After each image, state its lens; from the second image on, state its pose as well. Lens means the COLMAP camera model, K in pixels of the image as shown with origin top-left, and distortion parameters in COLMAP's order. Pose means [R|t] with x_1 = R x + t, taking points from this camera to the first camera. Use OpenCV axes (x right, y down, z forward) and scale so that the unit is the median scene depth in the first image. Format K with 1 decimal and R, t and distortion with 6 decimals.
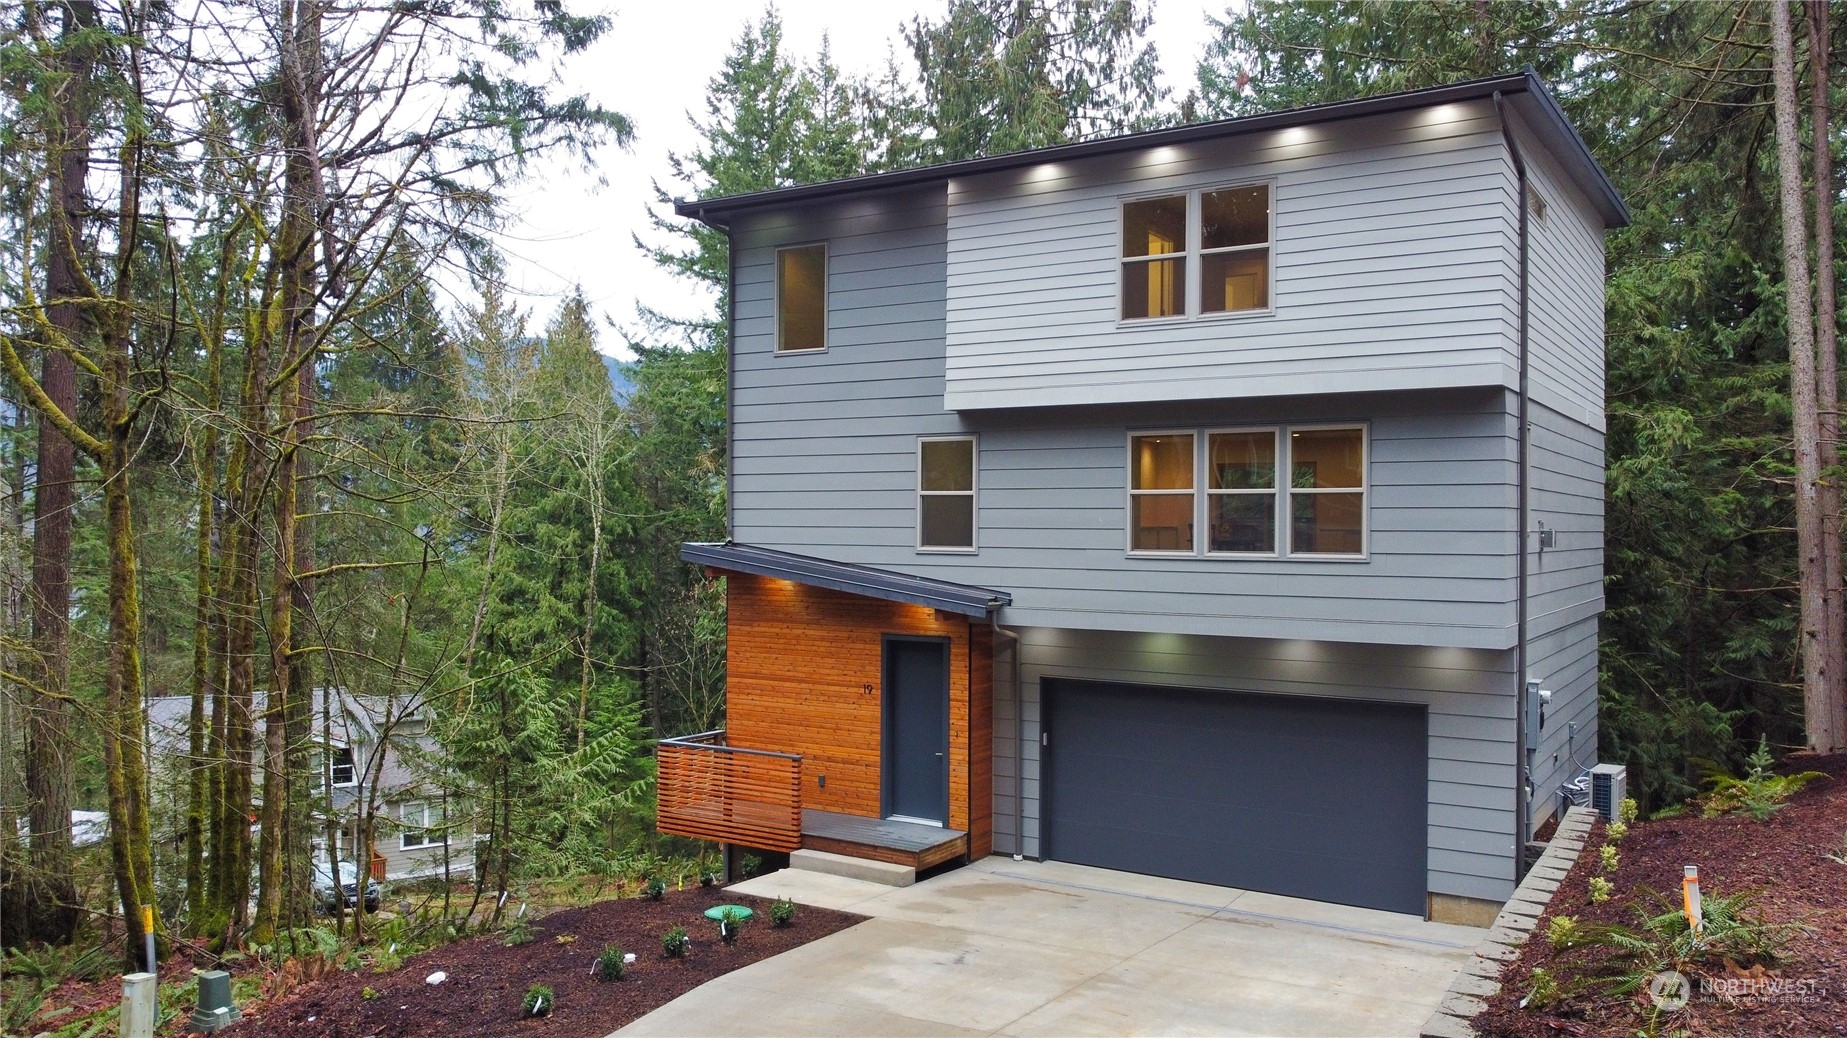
lens RADIAL K [[1413.5, 0, 923.5], [0, 1413.5, 519.0], [0, 0, 1]] dist [0.004814, 0.002832]
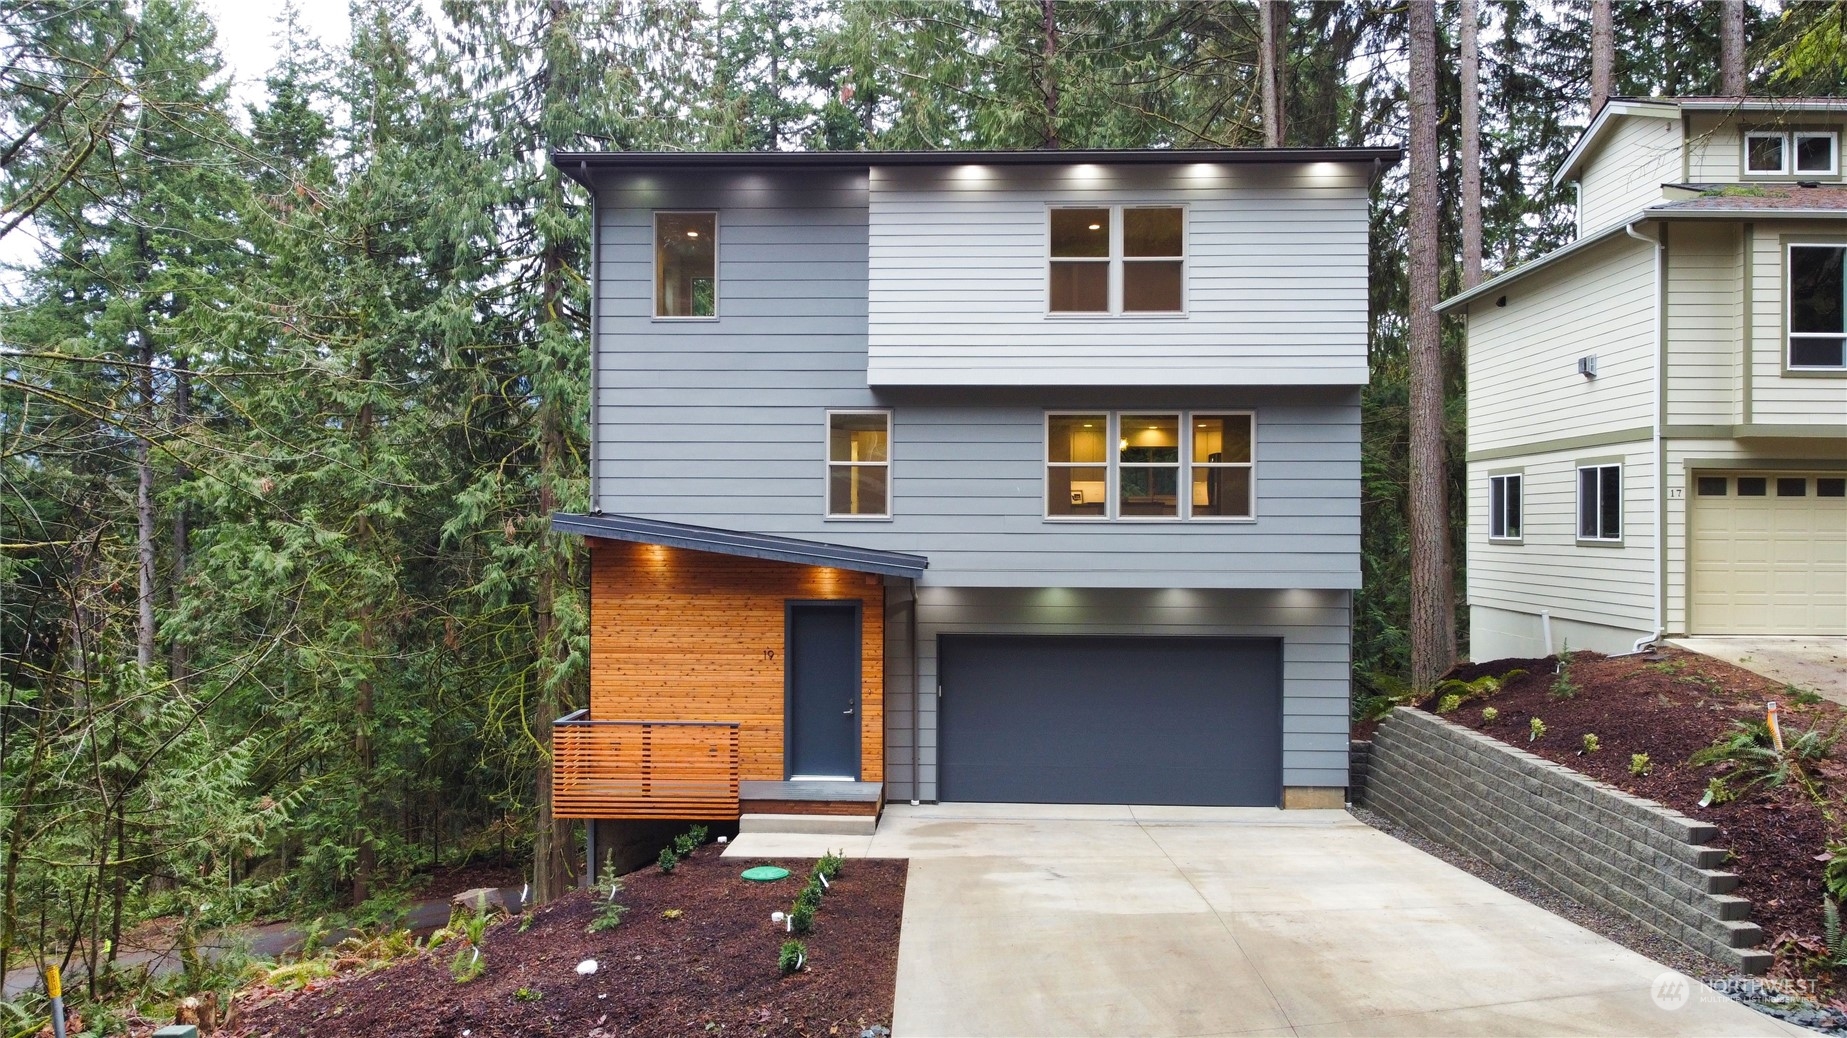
lens RADIAL K [[1413.5, 0, 923.5], [0, 1413.5, 519.0], [0, 0, 1]] dist [0.004814, 0.002832]
pose [[0.864844, -0.000186, 0.502041, -0.478600], [-0.000825, 0.999998, 0.001792, 0.021512], [-0.502040, -0.001964, 0.864842, 0.066086]]
